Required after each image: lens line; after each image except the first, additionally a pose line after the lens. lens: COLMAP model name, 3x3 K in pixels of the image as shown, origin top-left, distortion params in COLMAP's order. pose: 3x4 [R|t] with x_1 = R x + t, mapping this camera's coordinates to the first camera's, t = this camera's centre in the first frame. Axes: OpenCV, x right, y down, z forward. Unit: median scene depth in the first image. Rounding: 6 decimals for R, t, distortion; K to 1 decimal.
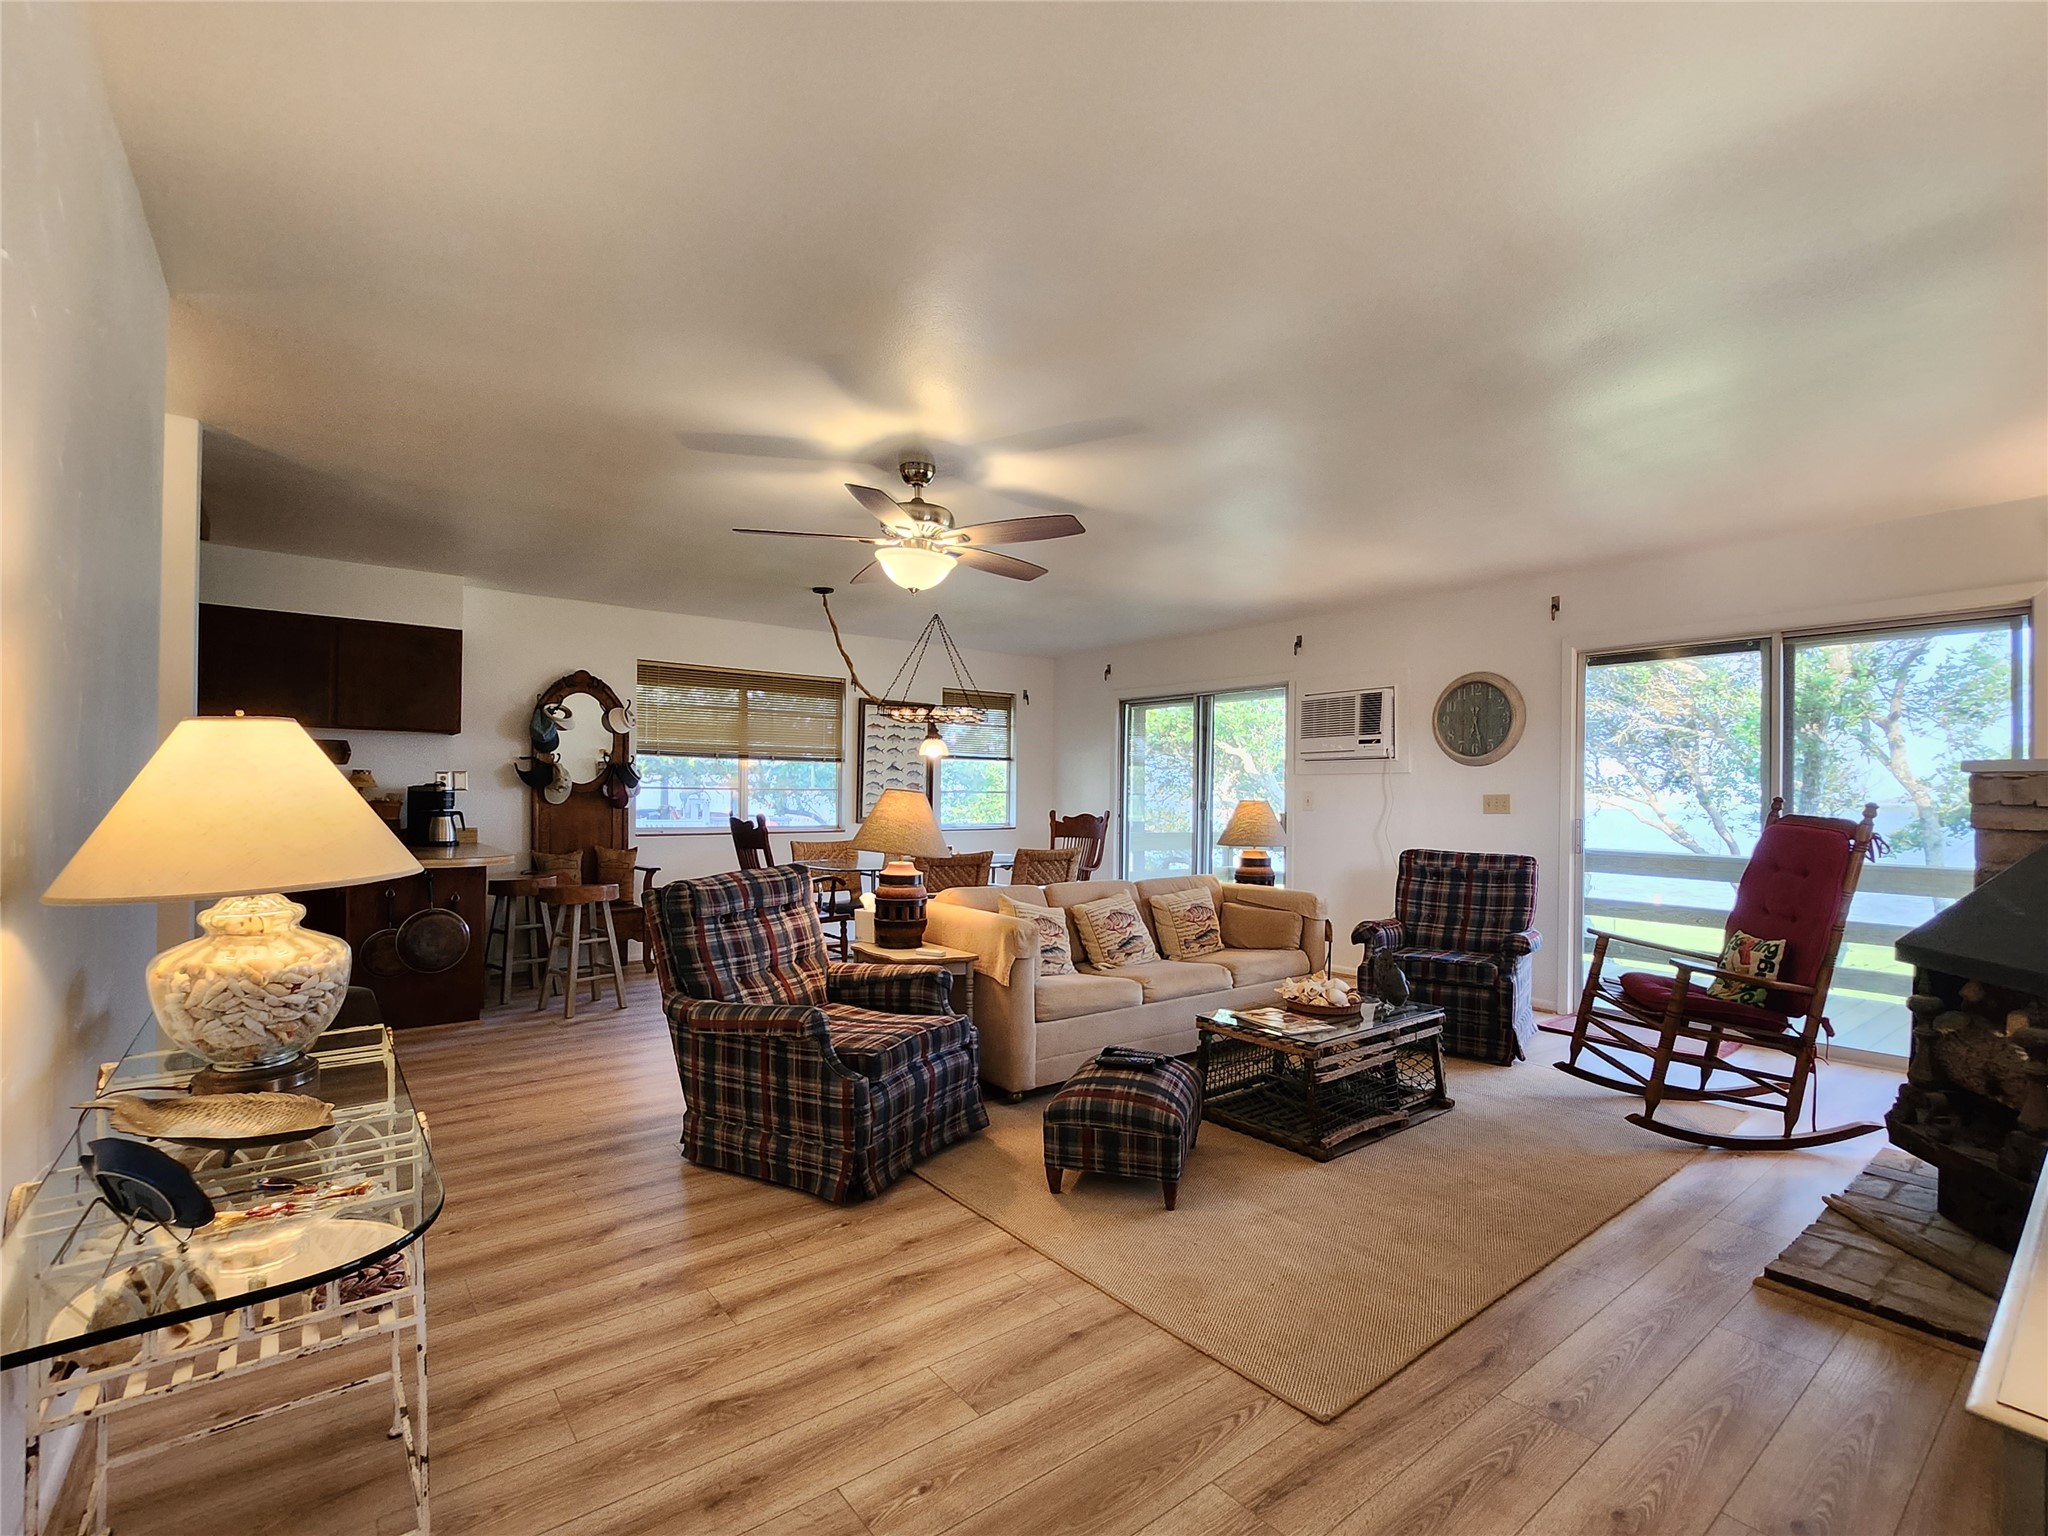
lens RADIAL K [[947.7, 0, 1034.2], [0, 947.7, 789.1], [0, 0, 1]] dist [-0.015914, -0.001453]
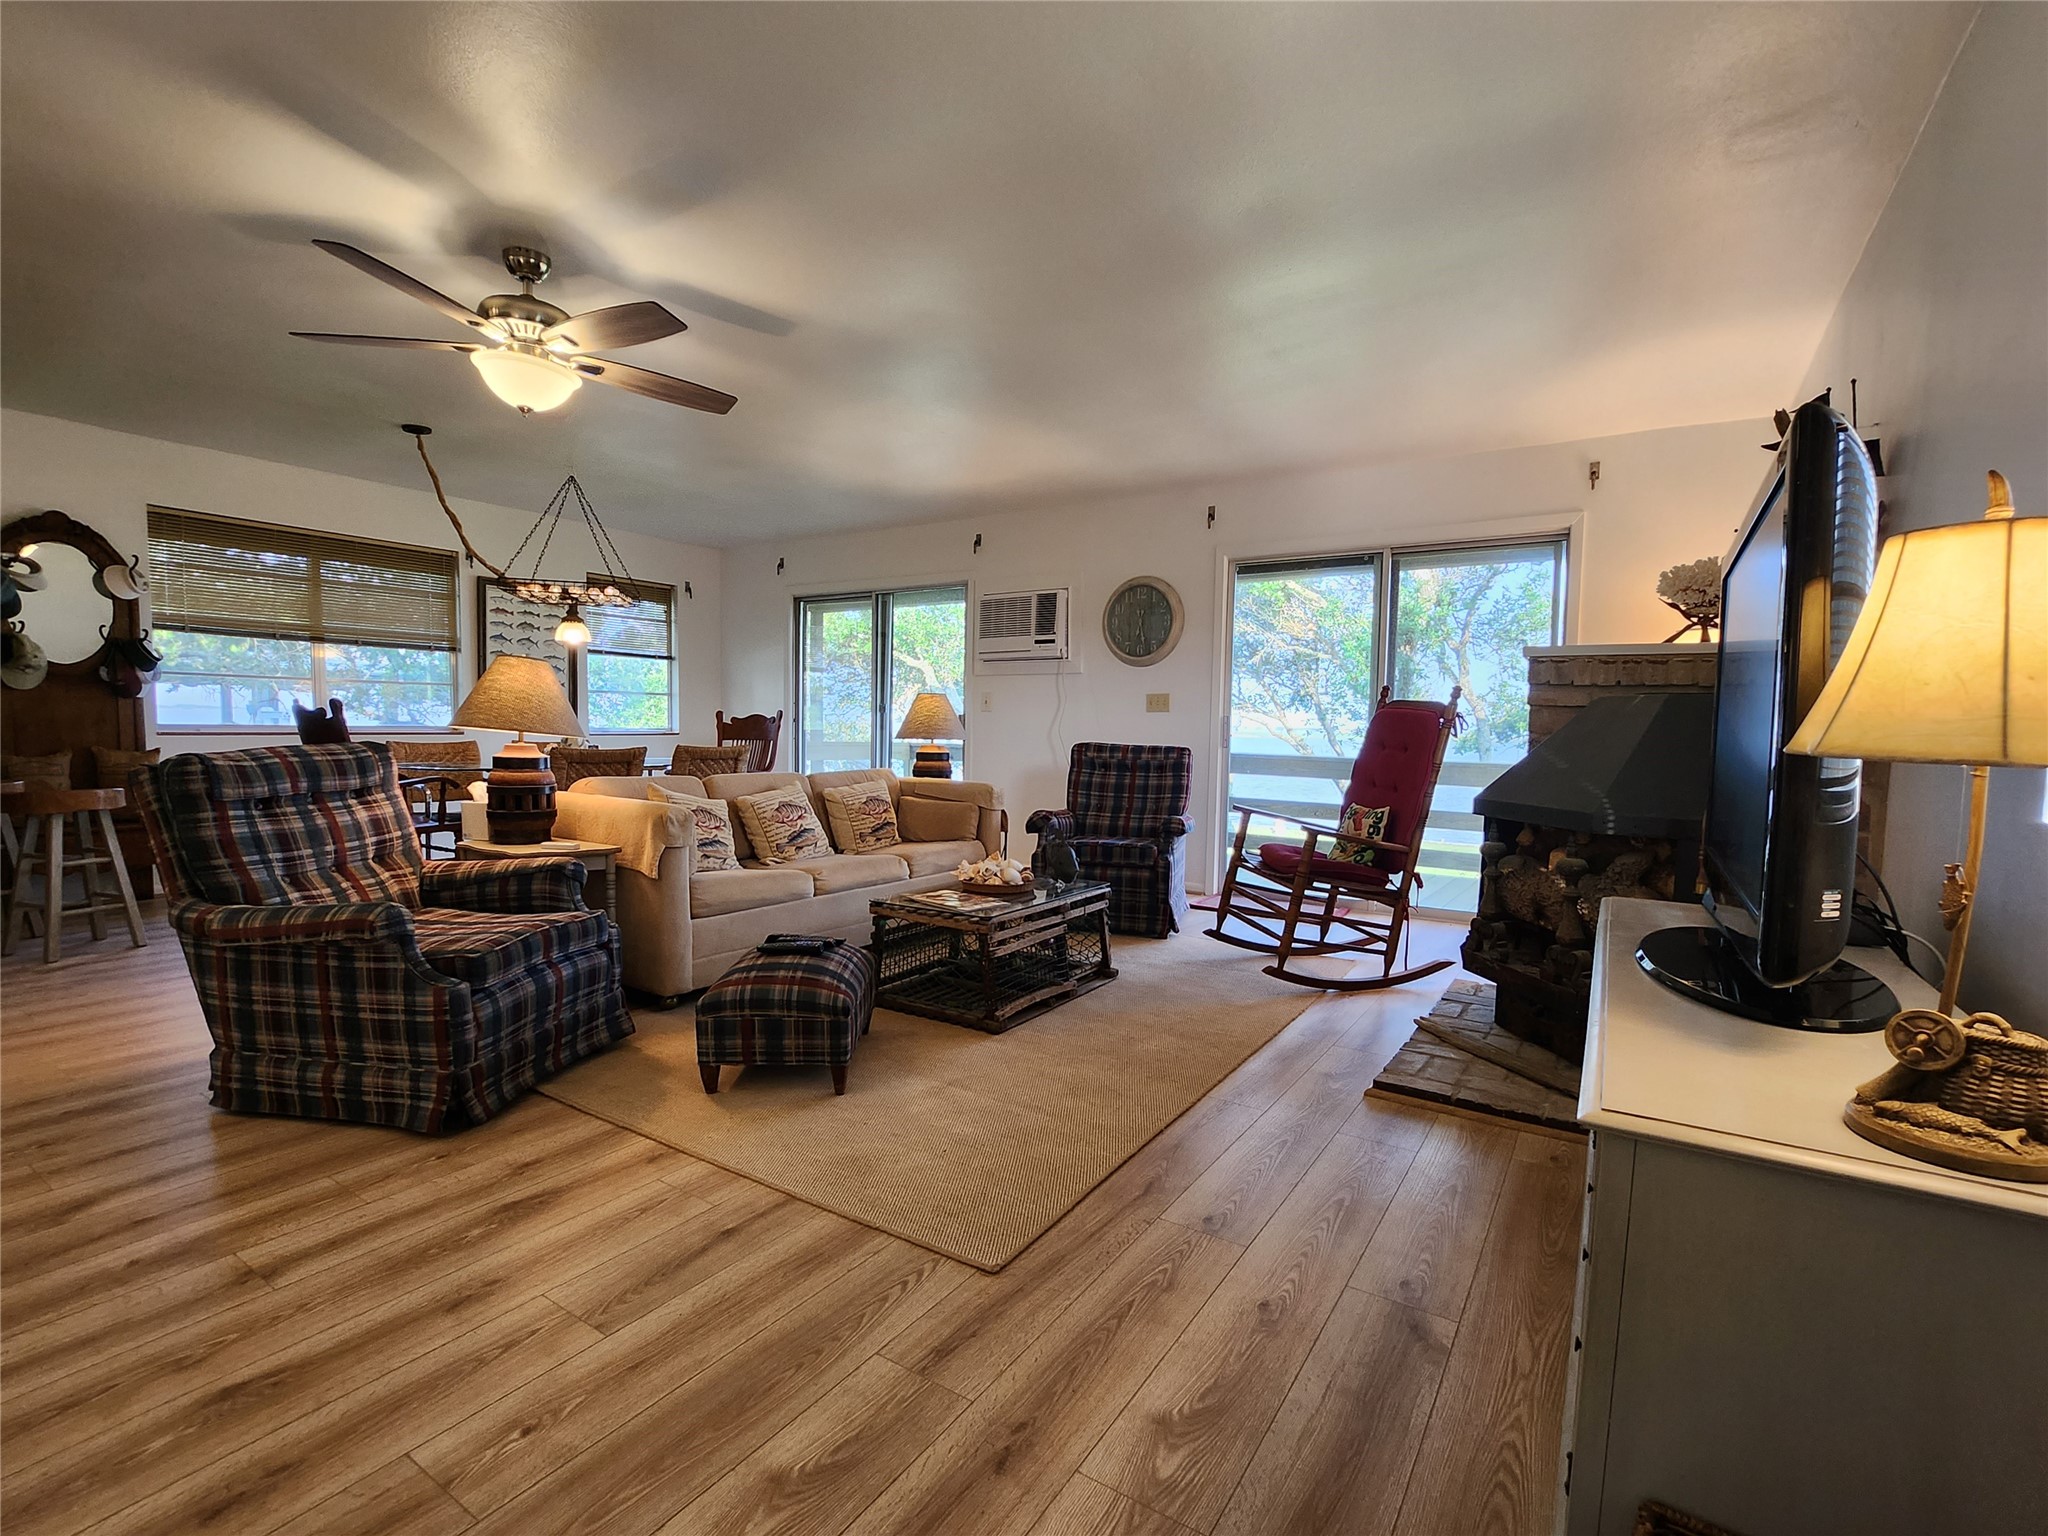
lens RADIAL K [[947.7, 0, 1041.7], [0, 947.7, 795.2], [0, 0, 1]] dist [-0.015914, -0.001453]
pose [[0.943736, -0.016682, 0.330278, 0.023788], [-0.010639, 0.996678, 0.080742, 0.059567], [-0.330528, -0.079713, 0.940424, 0.062077]]
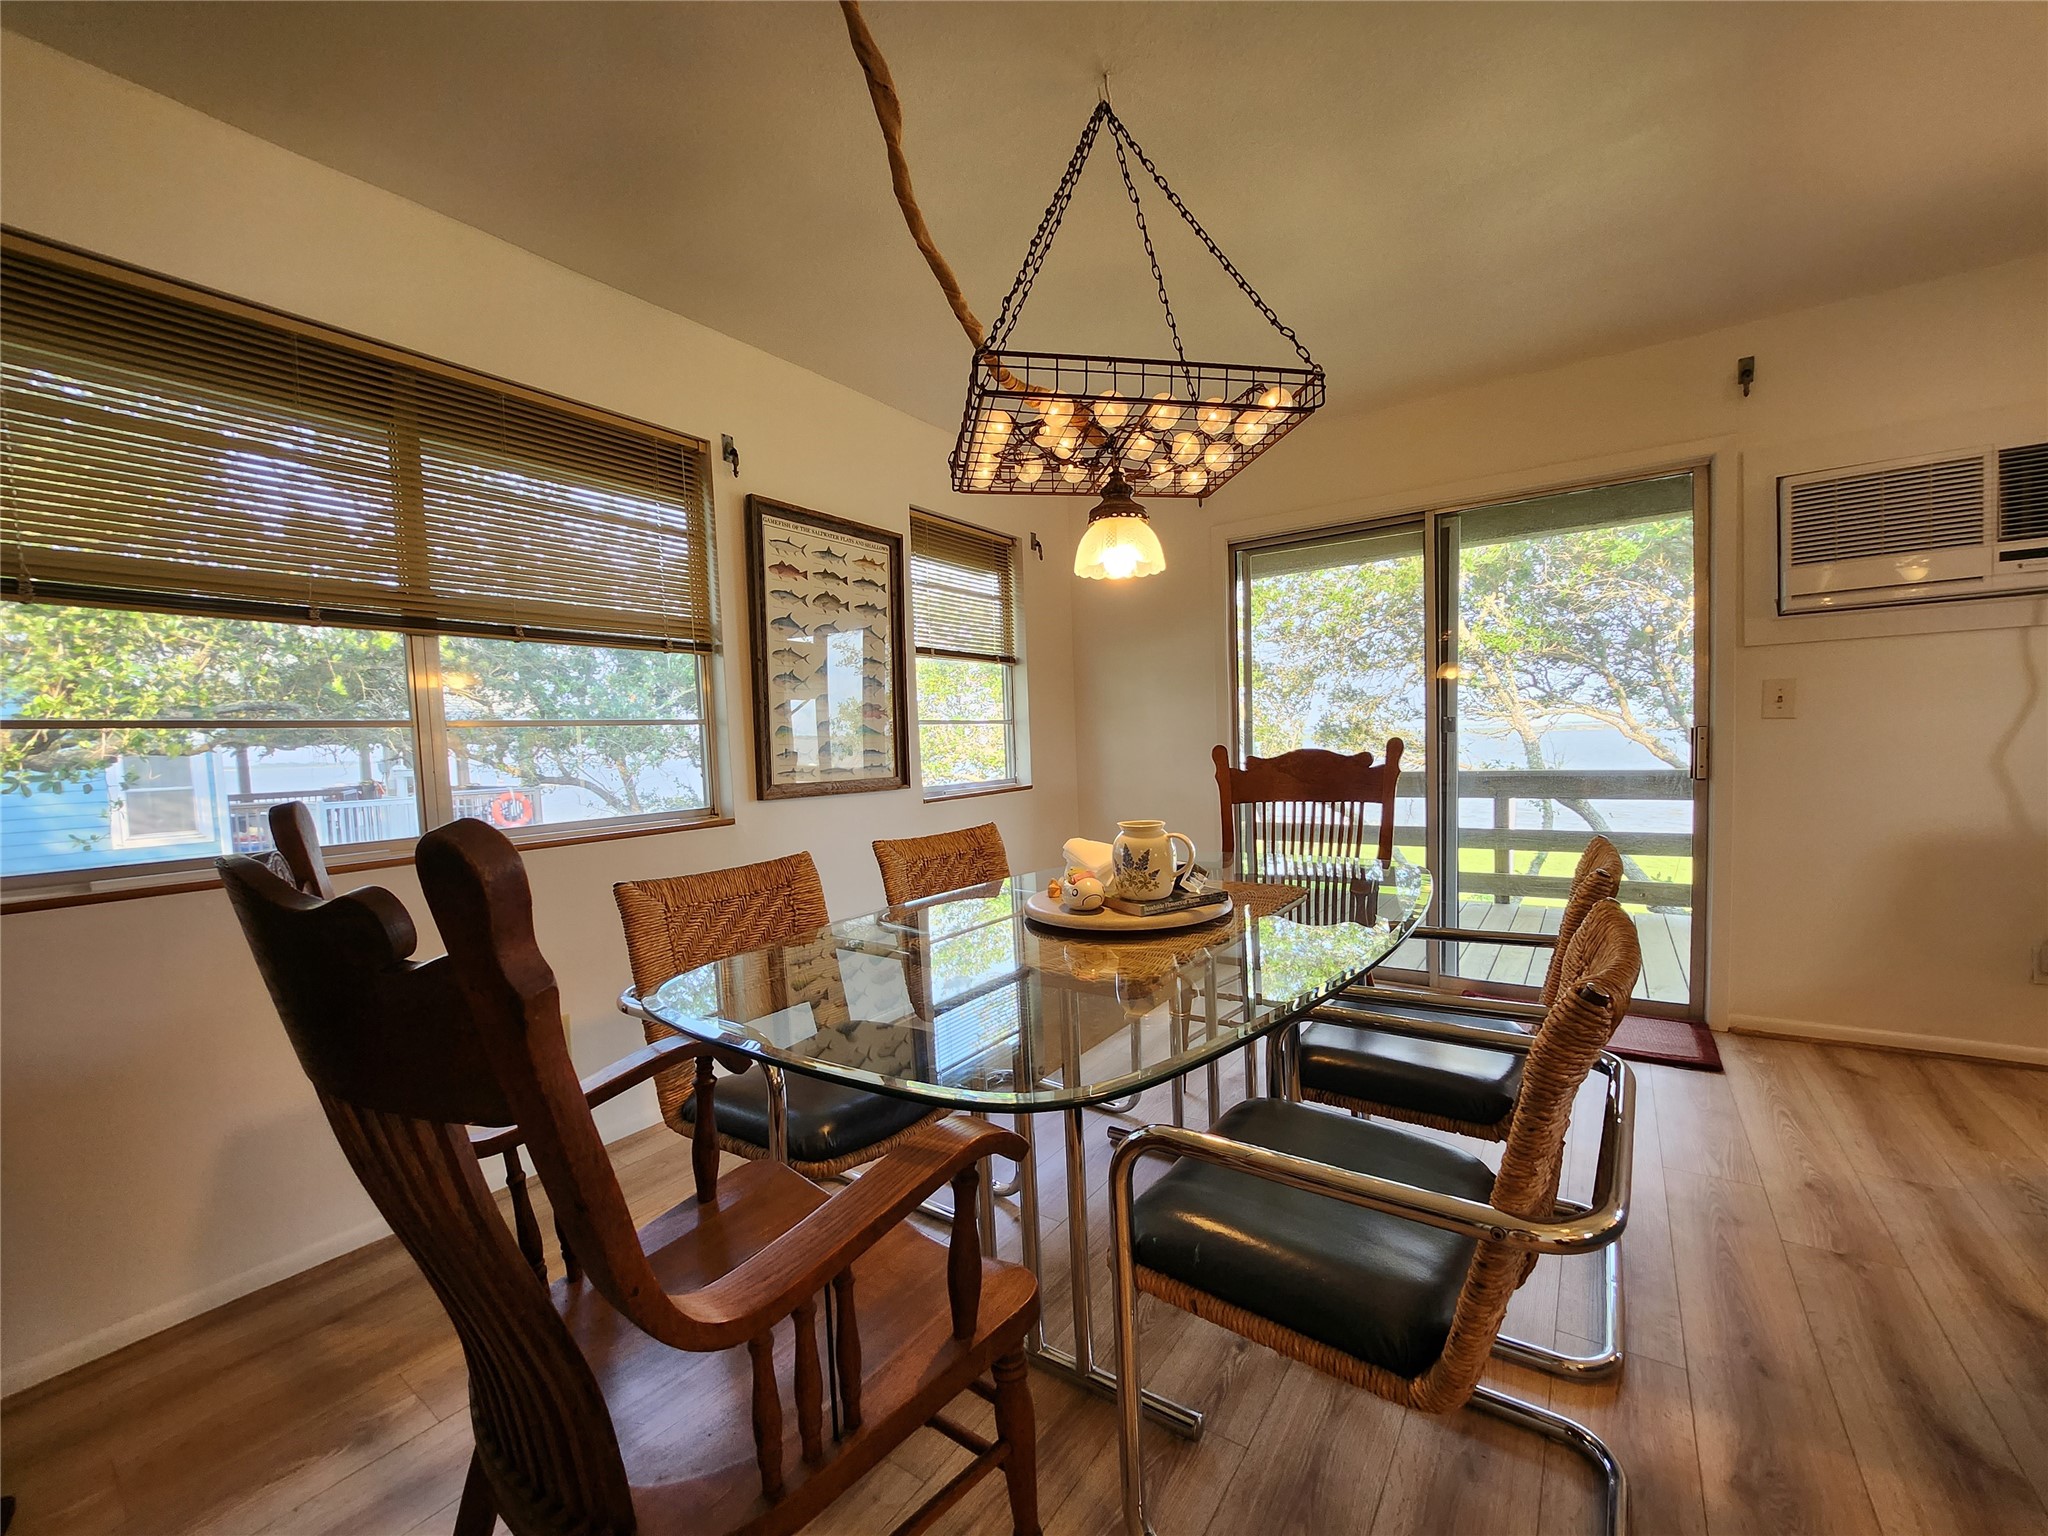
lens RADIAL K [[822.0, 0, 1031.9], [0, 822.0, 791.5], [0, 0, 1]] dist [-0.019264, 0.001118]
pose [[0.955829, -0.062406, 0.287221, -0.413357], [0.044115, 0.996590, 0.069729, 0.028028], [-0.290593, -0.053978, 0.955323, 1.455752]]
